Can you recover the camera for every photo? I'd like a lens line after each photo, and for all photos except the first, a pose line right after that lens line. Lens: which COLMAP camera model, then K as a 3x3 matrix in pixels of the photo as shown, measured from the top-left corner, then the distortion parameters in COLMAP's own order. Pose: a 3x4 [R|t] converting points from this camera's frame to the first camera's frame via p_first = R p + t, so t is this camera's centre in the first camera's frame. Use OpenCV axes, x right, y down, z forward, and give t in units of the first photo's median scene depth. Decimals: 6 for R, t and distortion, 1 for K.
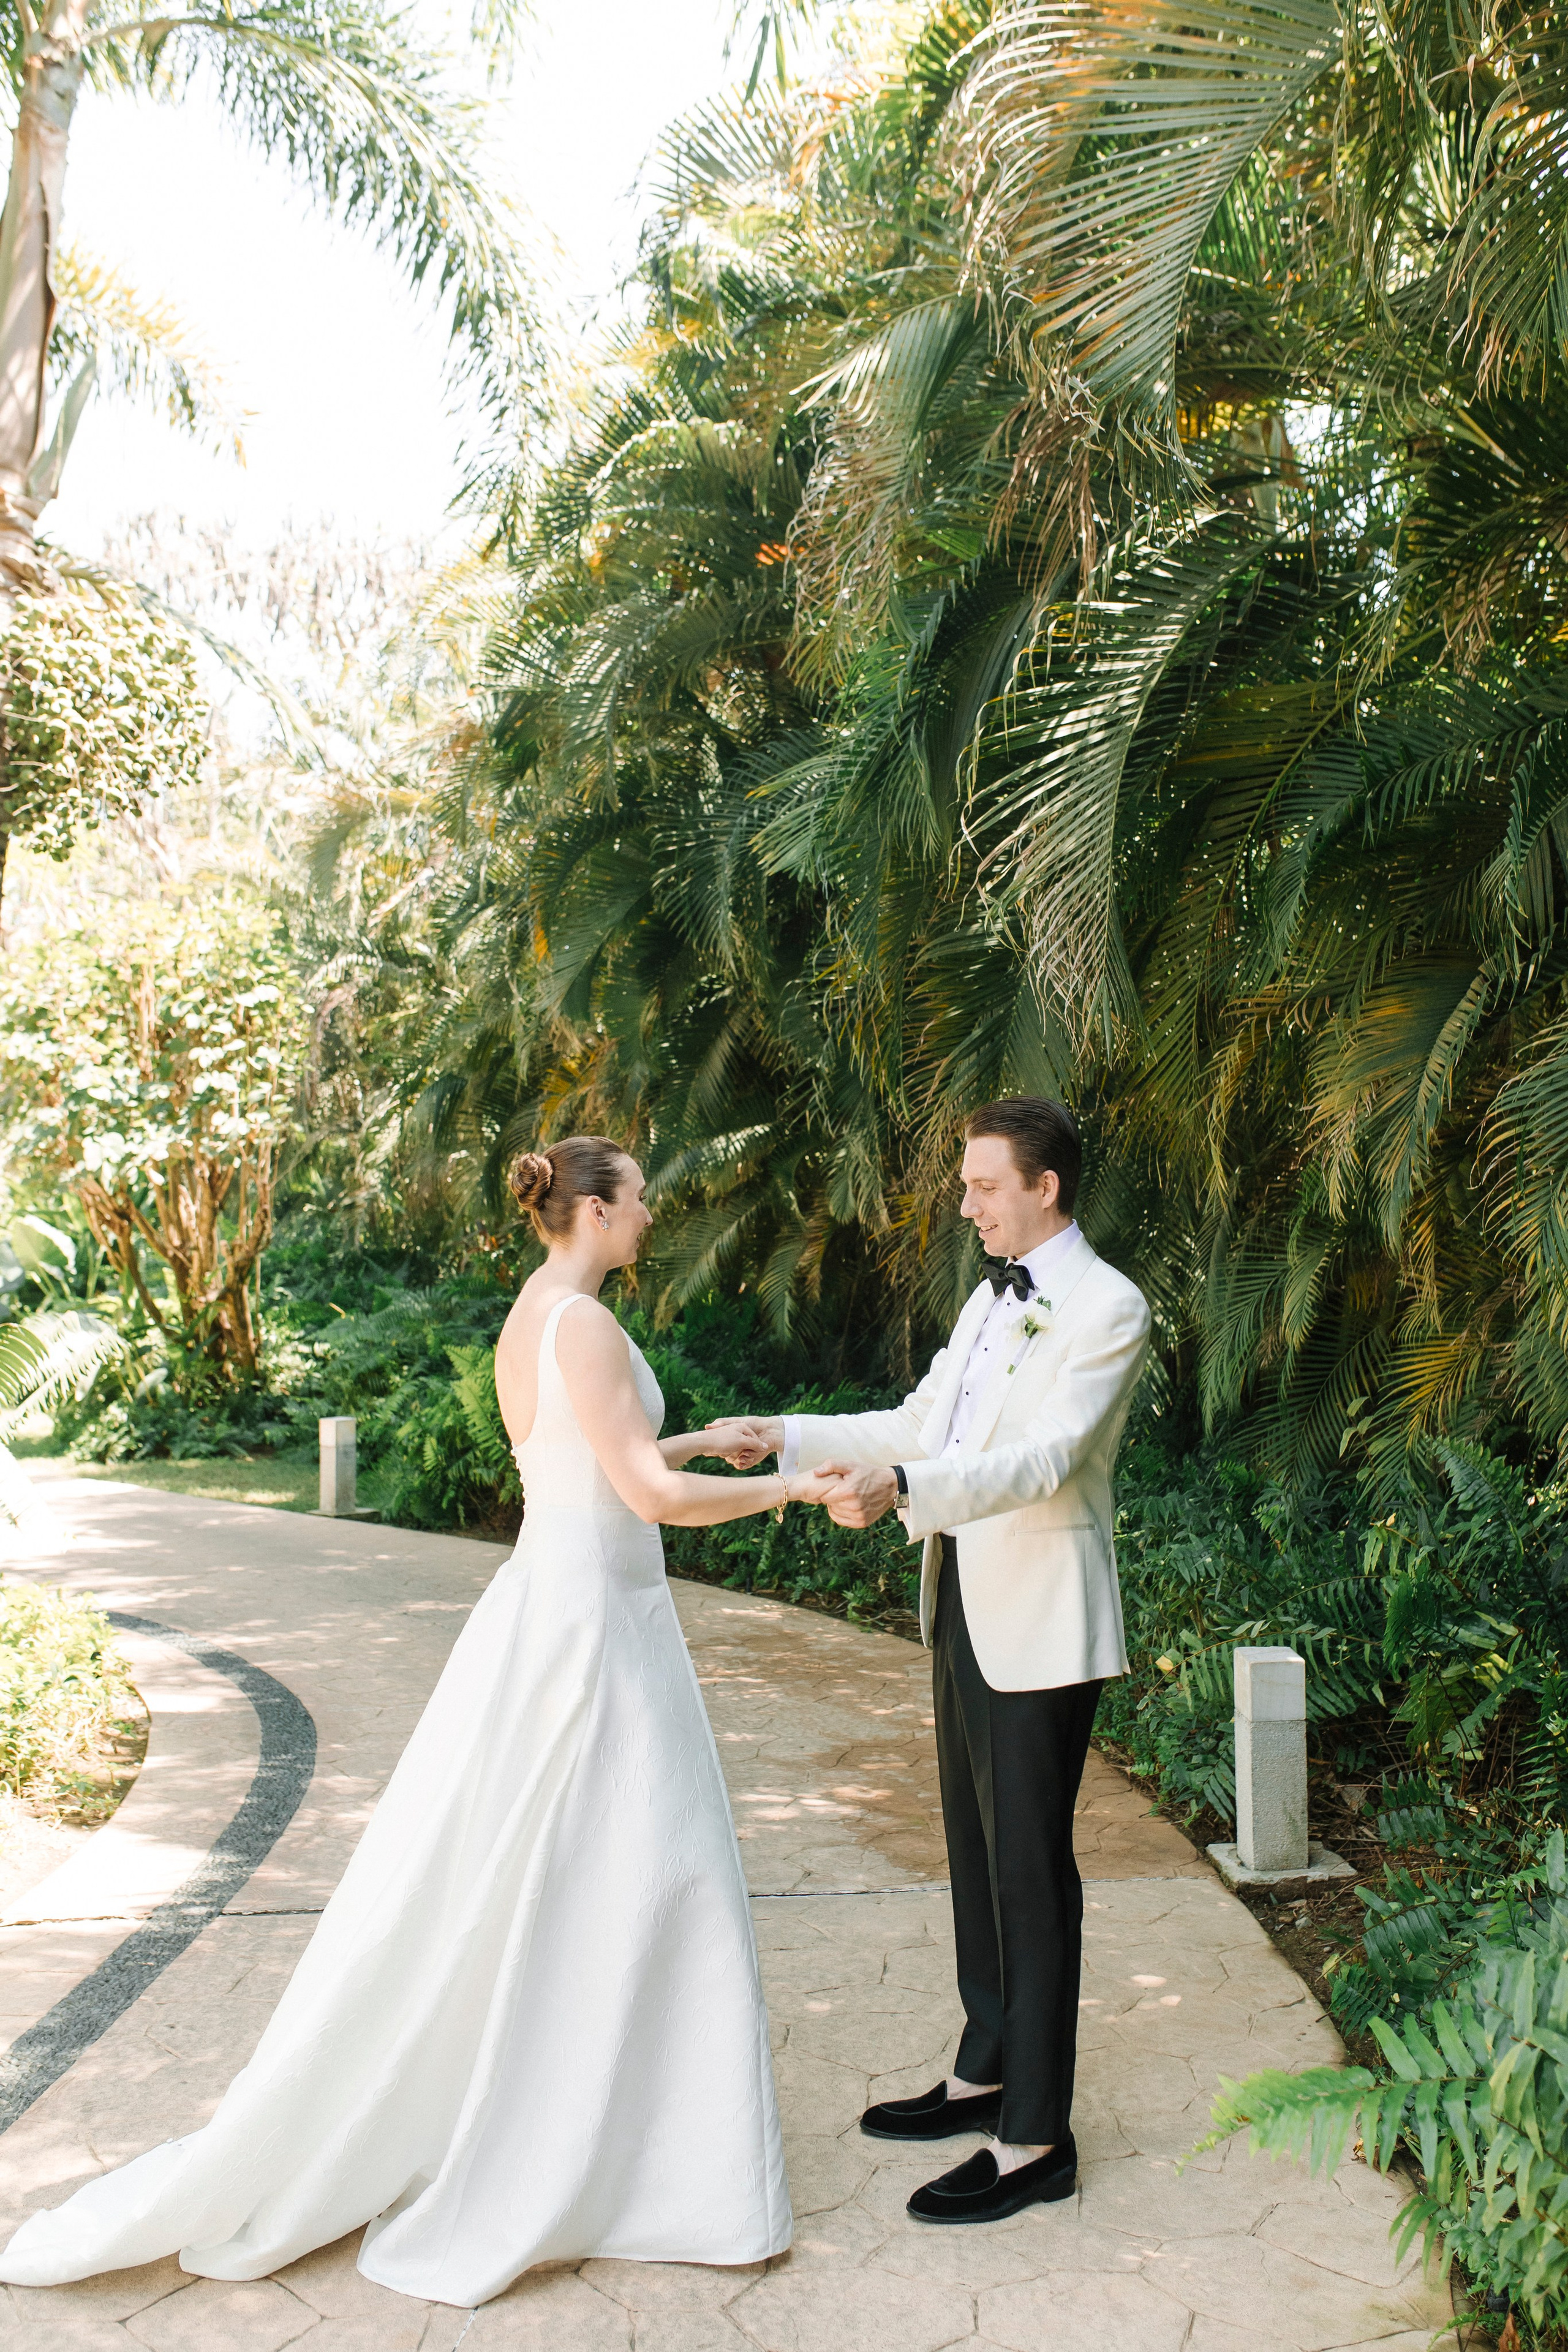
lens RADIAL K [[2069.4, 0, 791.7], [0, 2069.4, 1188.1], [0, 0, 1]] dist [0.019498, 0.017343]
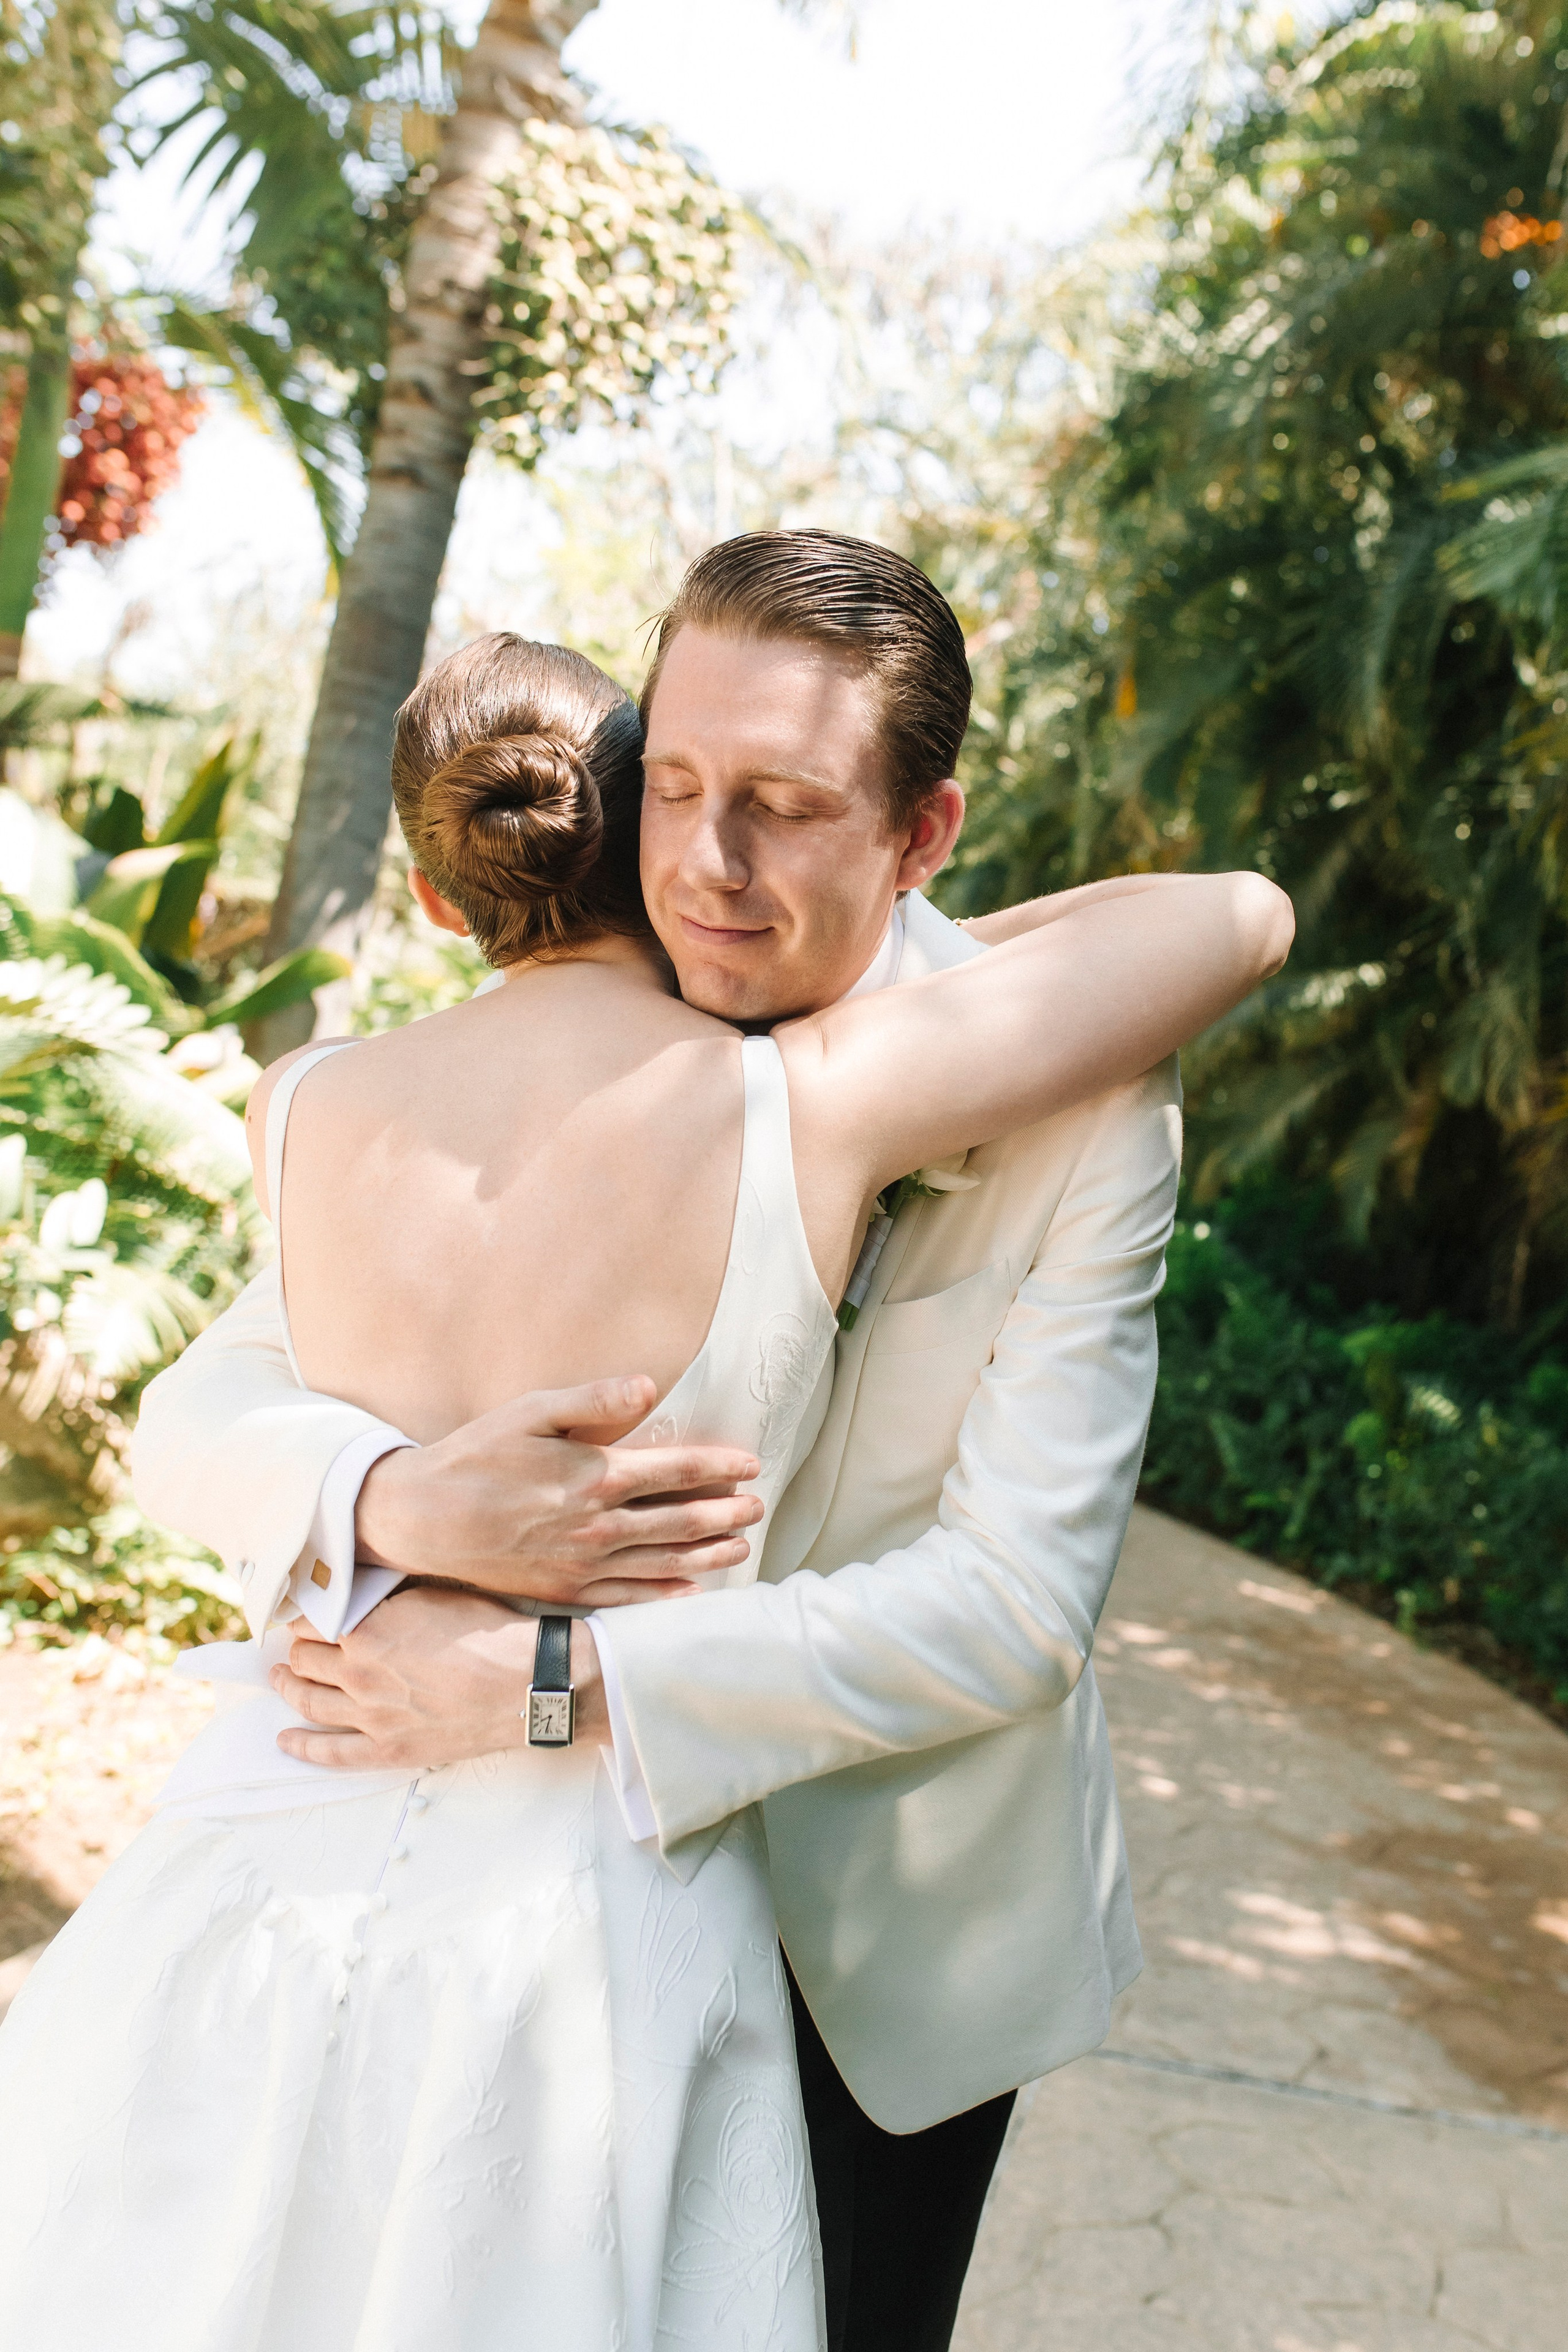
lens RADIAL K [[2069.4, 0, 790.3], [0, 2069.4, 1174.0], [0, 0, 1]] dist [0.019498, 0.017343]
pose [[0.955924, 0.158418, -0.247211, -0.020410], [-0.143922, 0.986685, 0.075762, 0.021283], [0.255922, -0.036843, 0.965995, 0.208113]]
